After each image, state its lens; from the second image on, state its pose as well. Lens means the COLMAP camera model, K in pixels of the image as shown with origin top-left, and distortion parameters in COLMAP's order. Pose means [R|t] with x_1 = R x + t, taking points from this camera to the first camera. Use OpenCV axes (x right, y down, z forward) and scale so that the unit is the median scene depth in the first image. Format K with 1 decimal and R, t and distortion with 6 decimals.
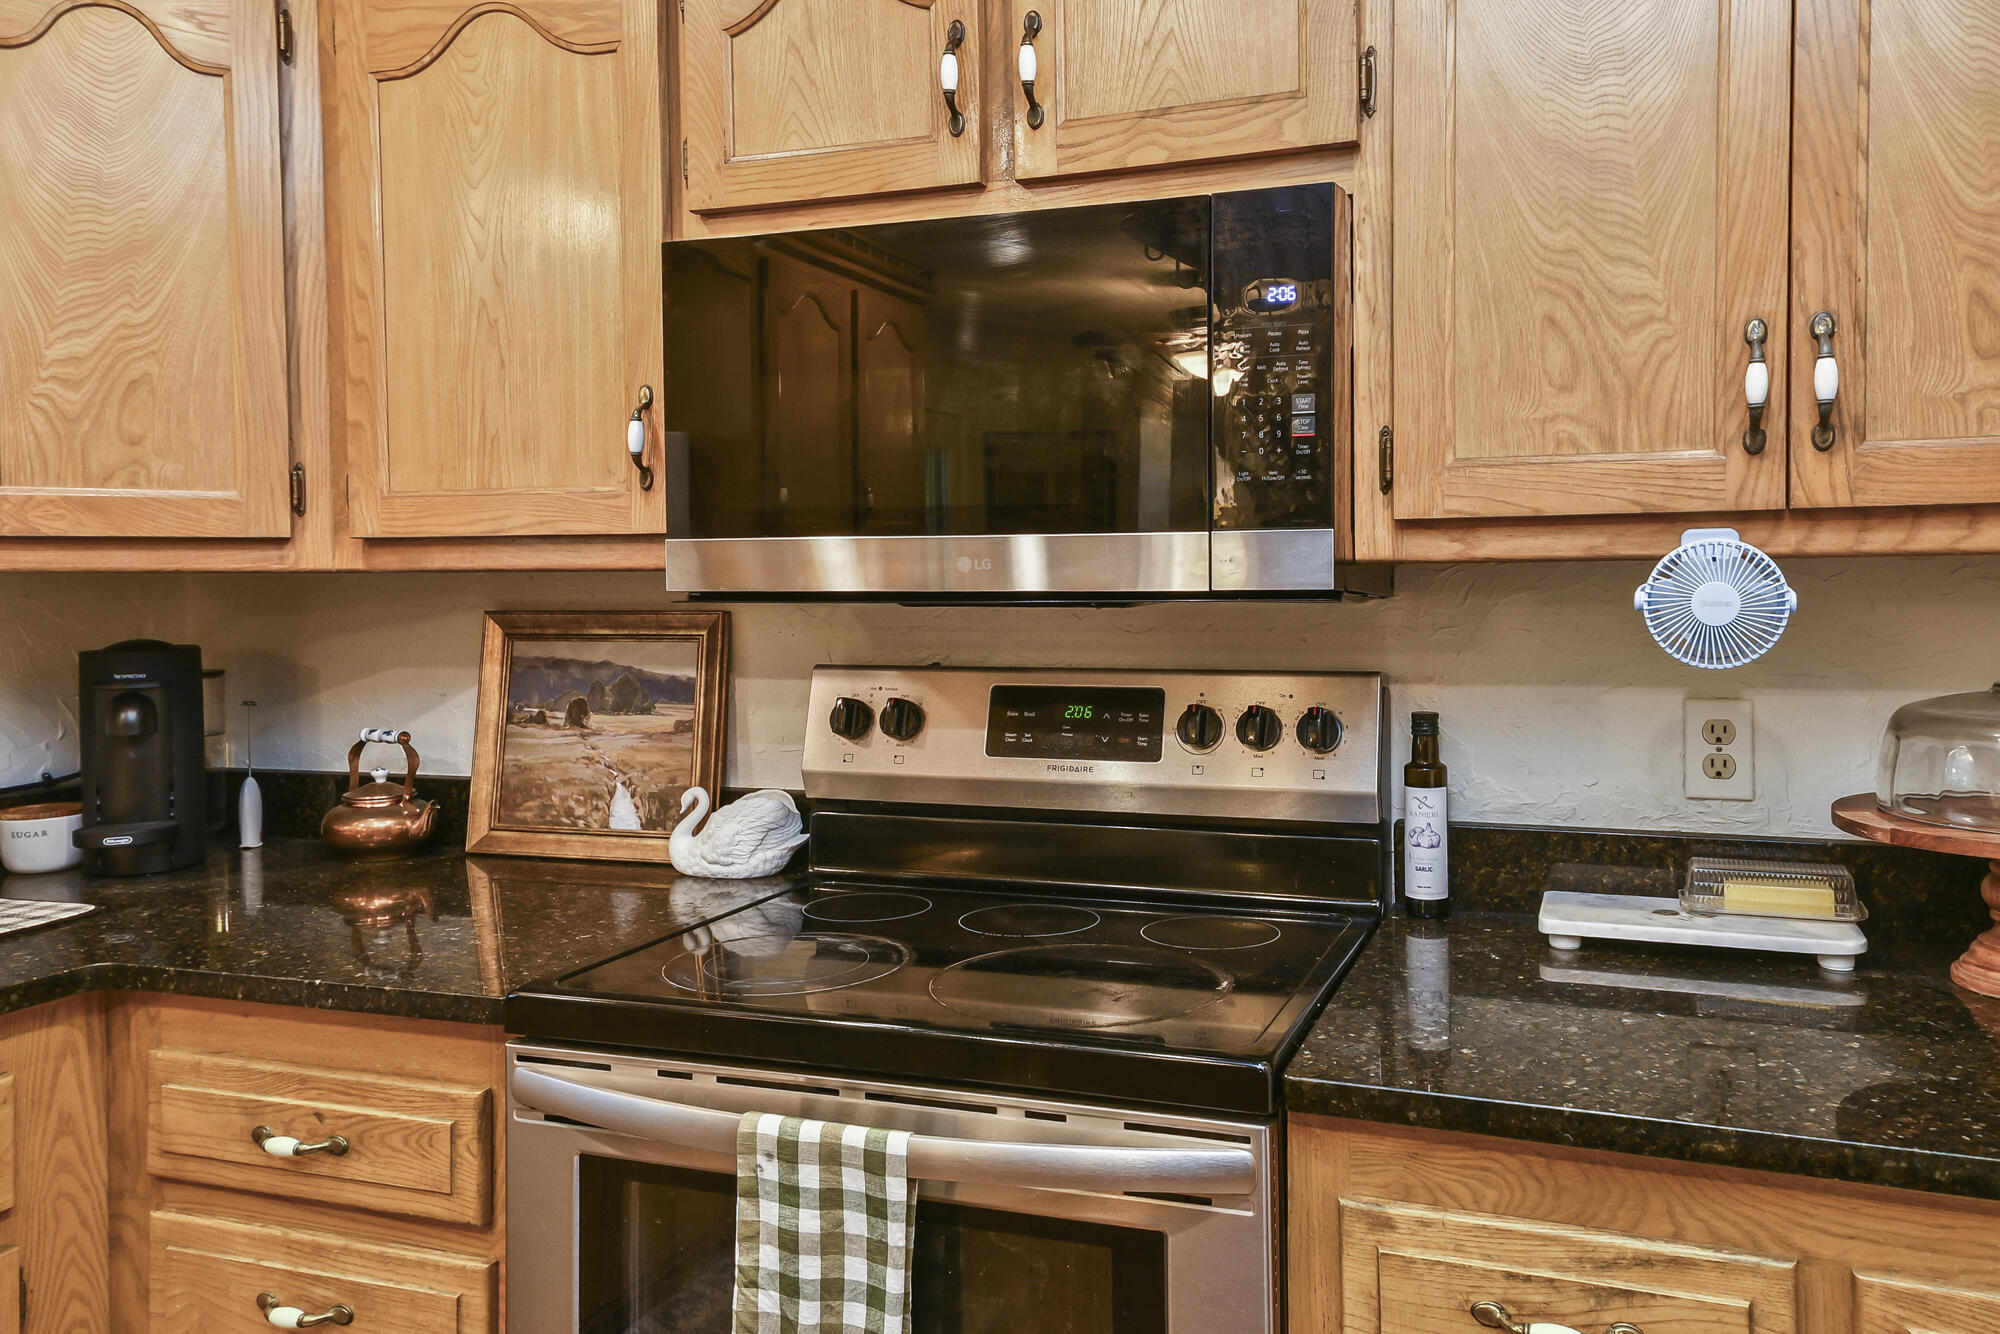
lens RADIAL K [[1435.6, 0, 1112.9], [0, 1435.6, 594.9], [0, 0, 1]] dist [0.048872, -0.002763]
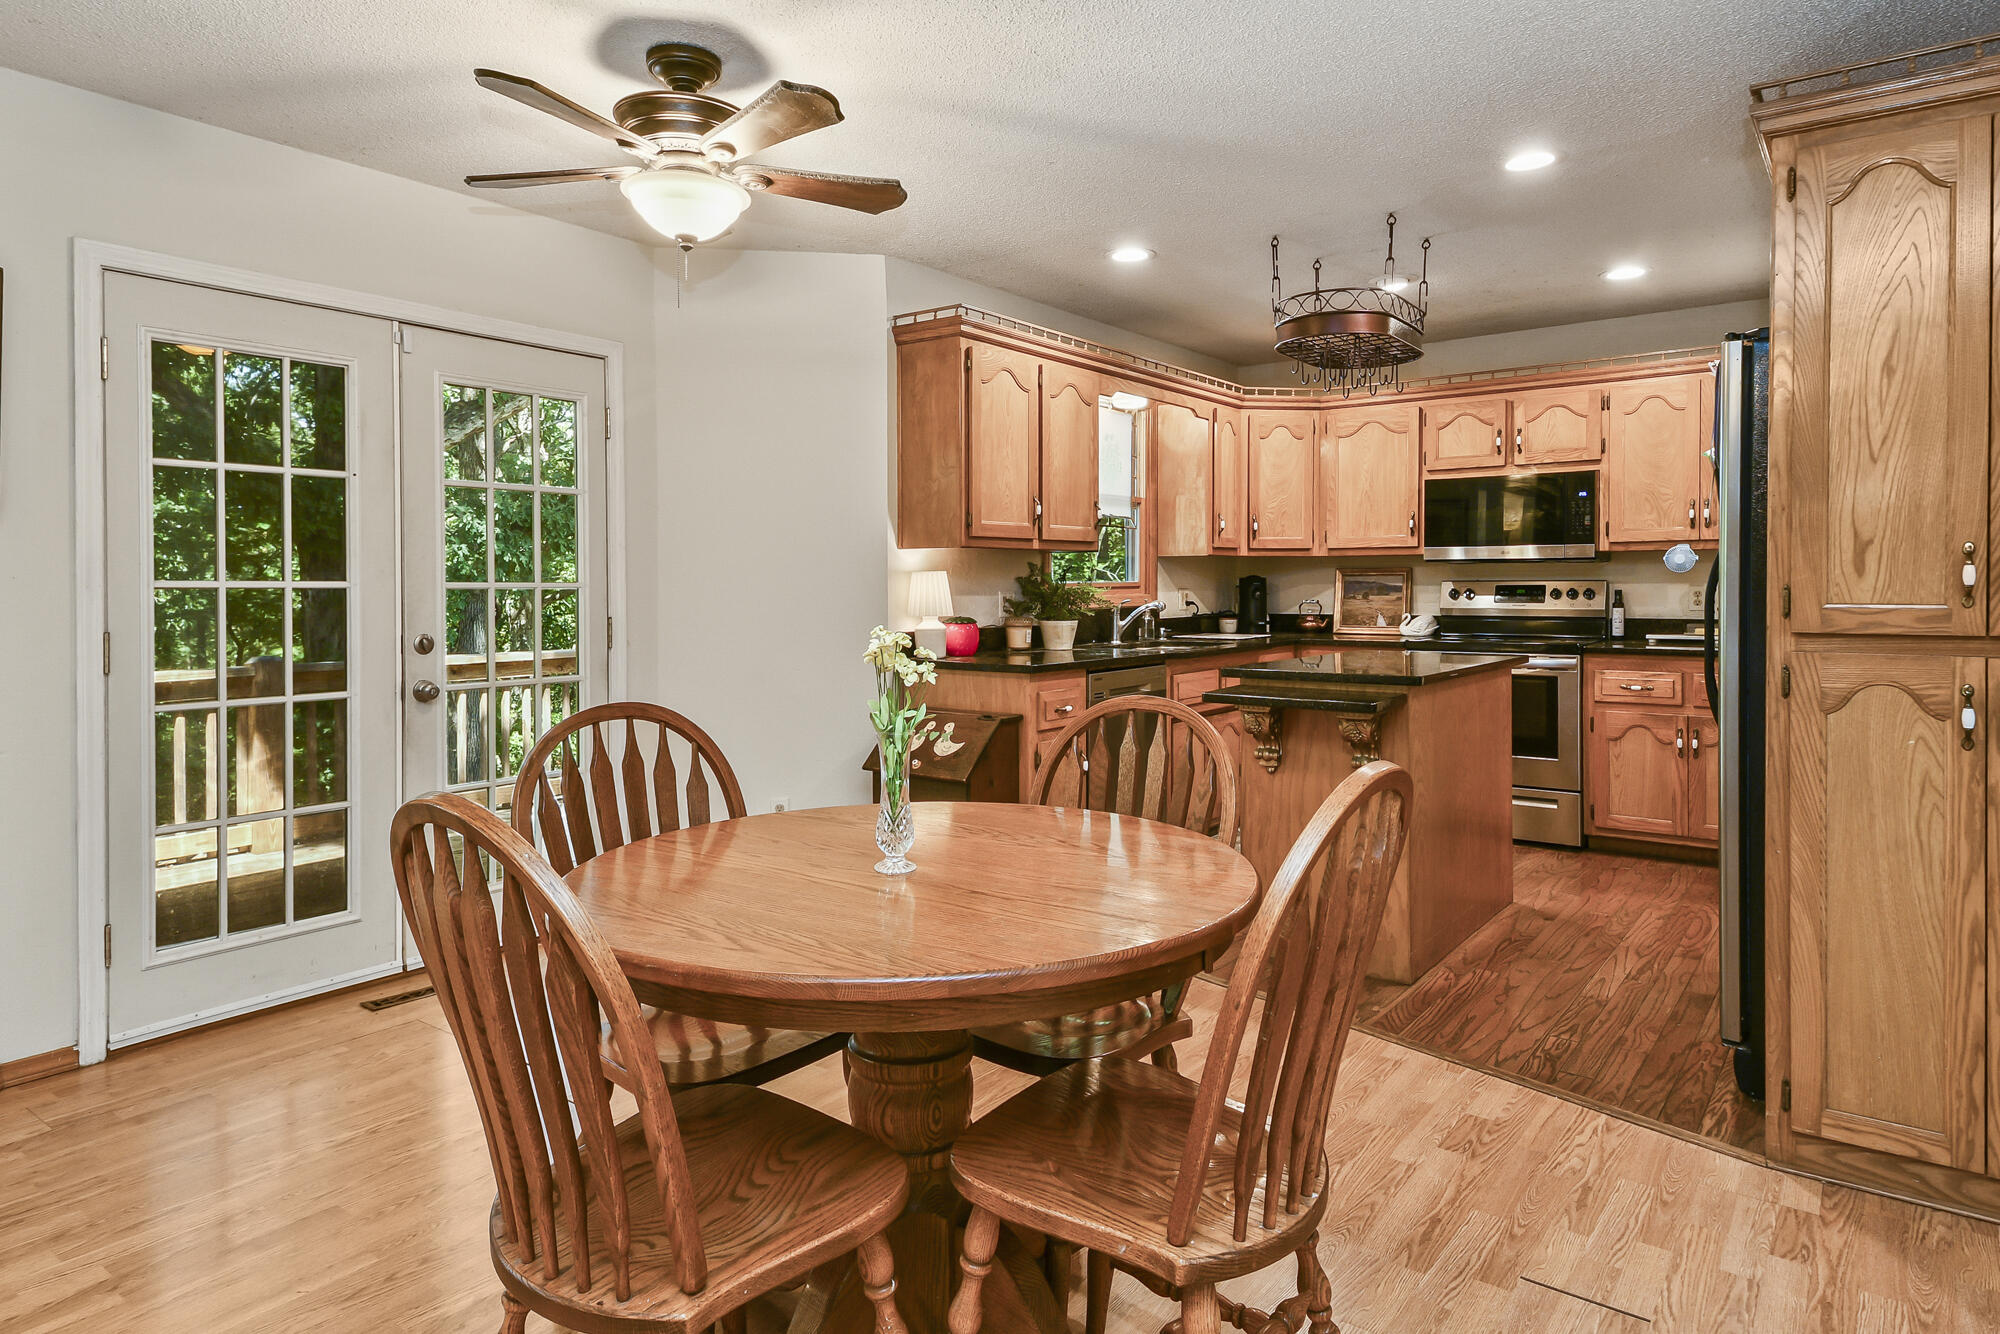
lens RADIAL K [[1182.5, 0, 1011.9], [0, 1182.5, 608.3], [0, 0, 1]] dist [0.029378, 0.000137]
pose [[0.955570, 0.010397, -0.294580, -0.492532], [-0.008551, 0.999935, 0.007556, 0.143222], [0.294639, -0.004701, 0.955597, -3.132303]]
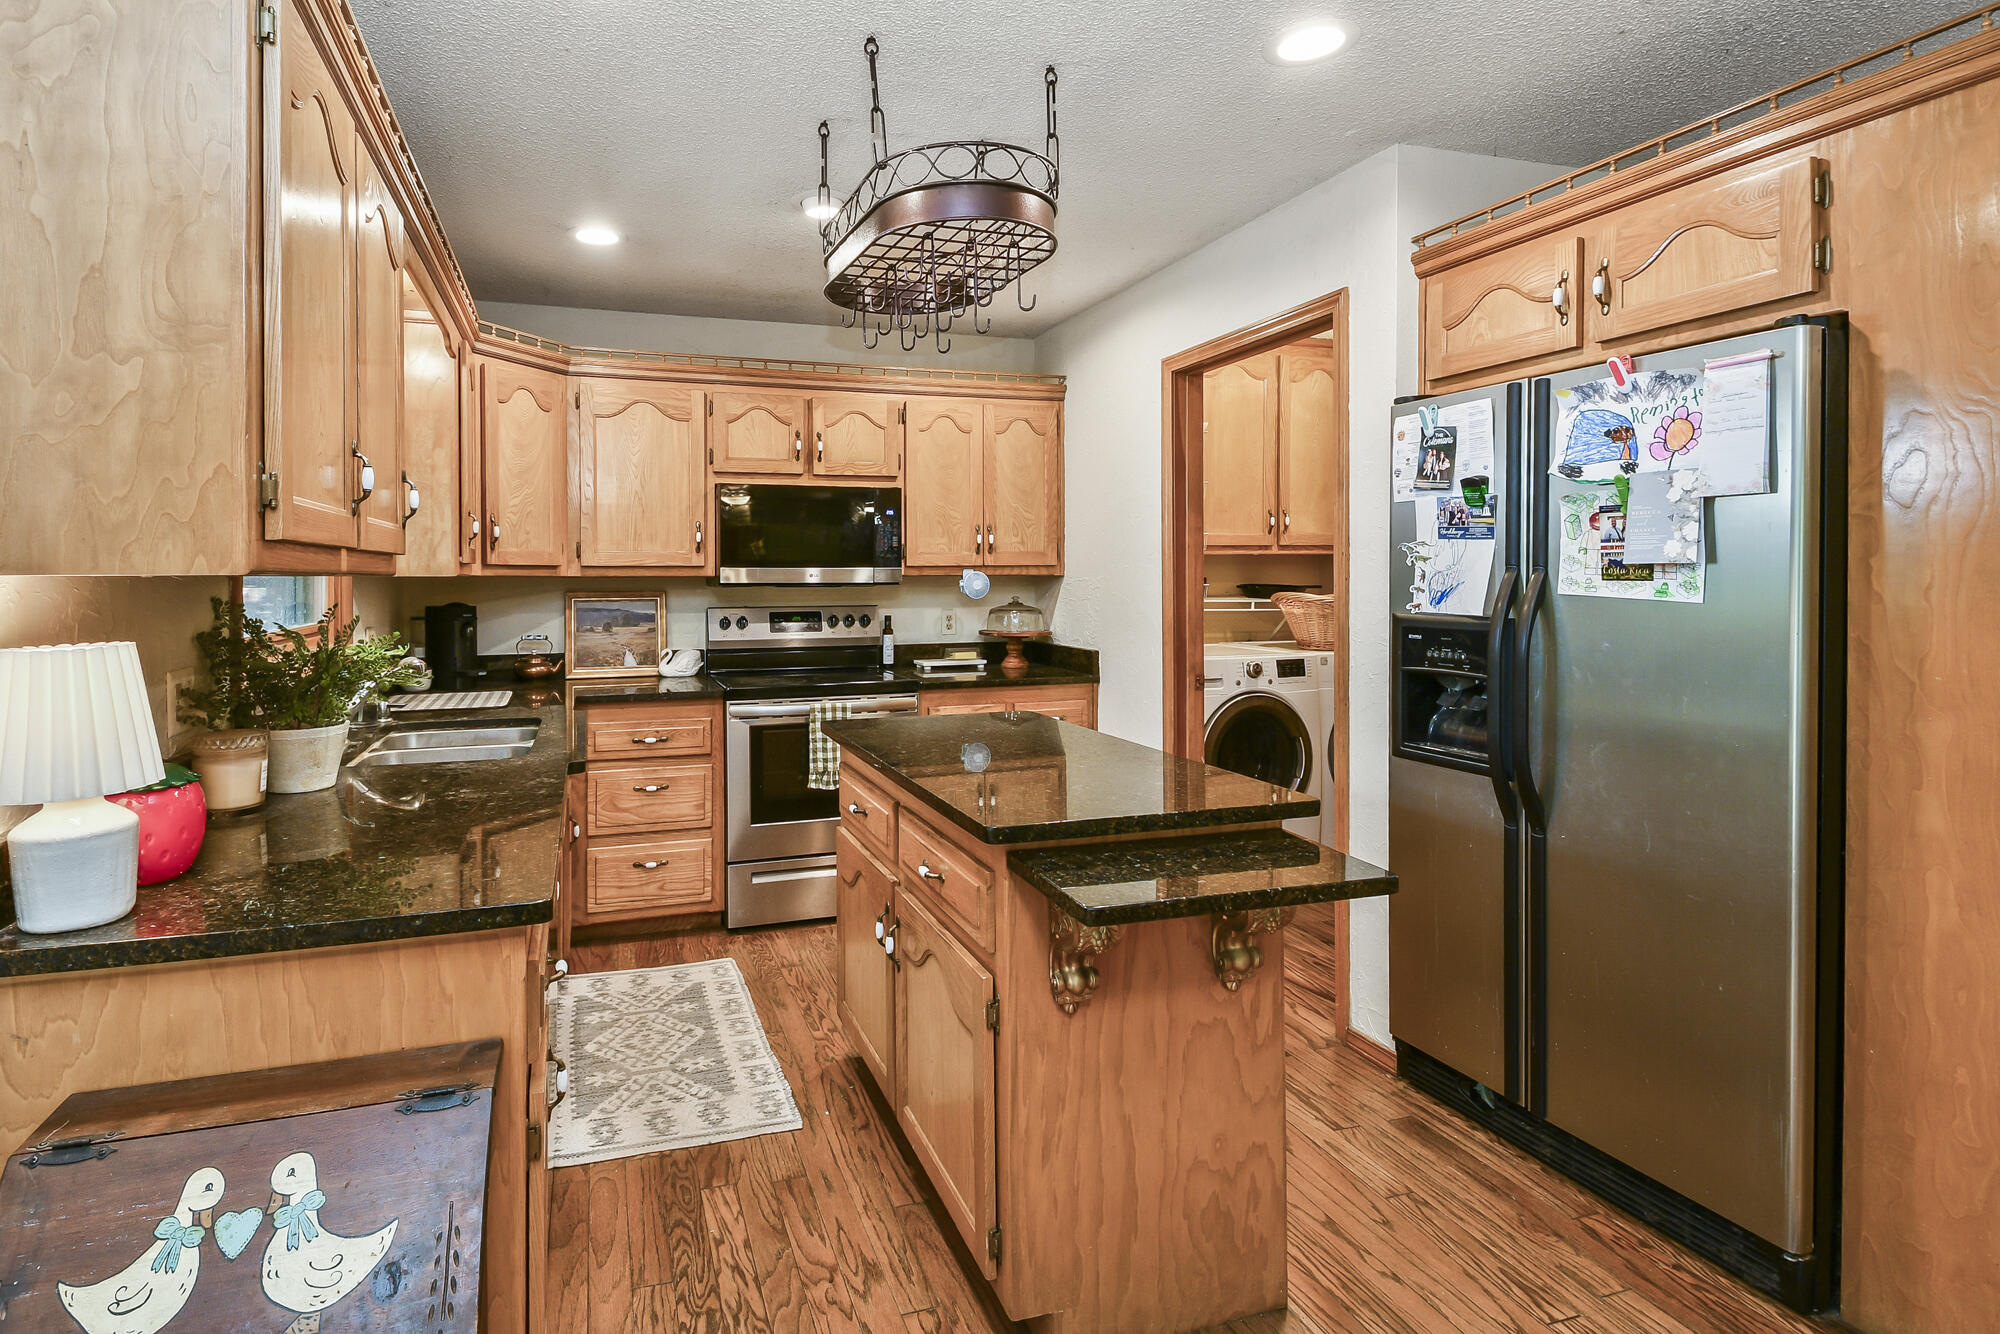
lens RADIAL K [[980.0, 0, 880.4], [0, 980.0, 586.8], [0, 0, 1]] dist [-0.001570, -0.001553]
pose [[0.804599, -0.000210, 0.593818, -1.564165], [0.006915, 0.999935, -0.009016, 0.034050], [-0.593778, 0.011361, 0.804549, -1.260178]]
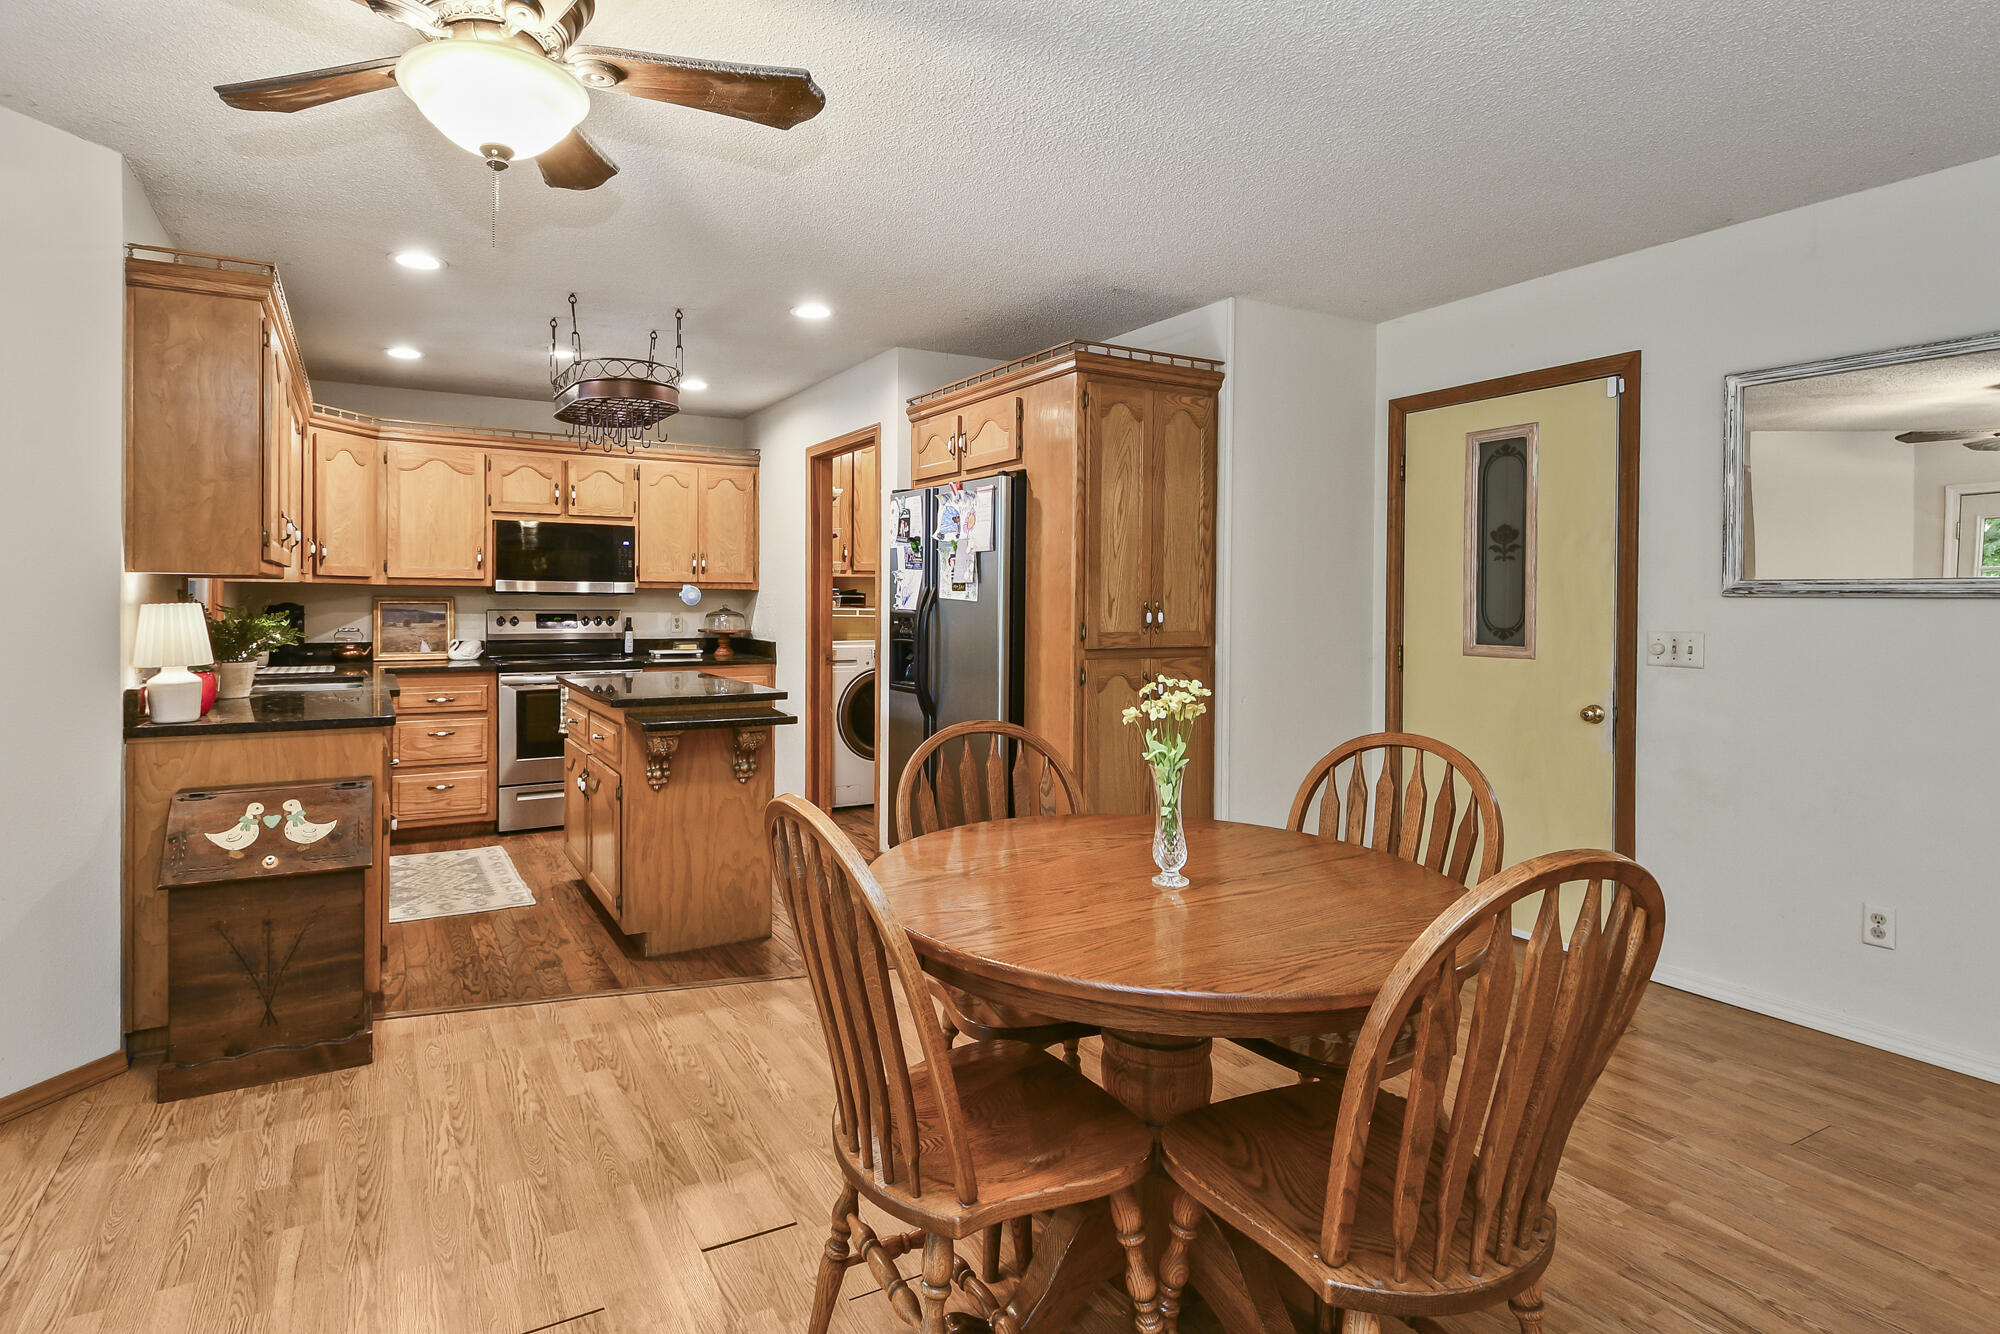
lens RADIAL K [[995.7, 0, 936.0], [0, 995.7, 615.6], [0, 0, 1]] dist [0.003316, -0.015280]
pose [[0.647580, 0.001902, 0.761995, -2.131886], [0.000117, 0.999997, -0.002595, 0.099408], [-0.761997, 0.001770, 0.647578, -2.580661]]
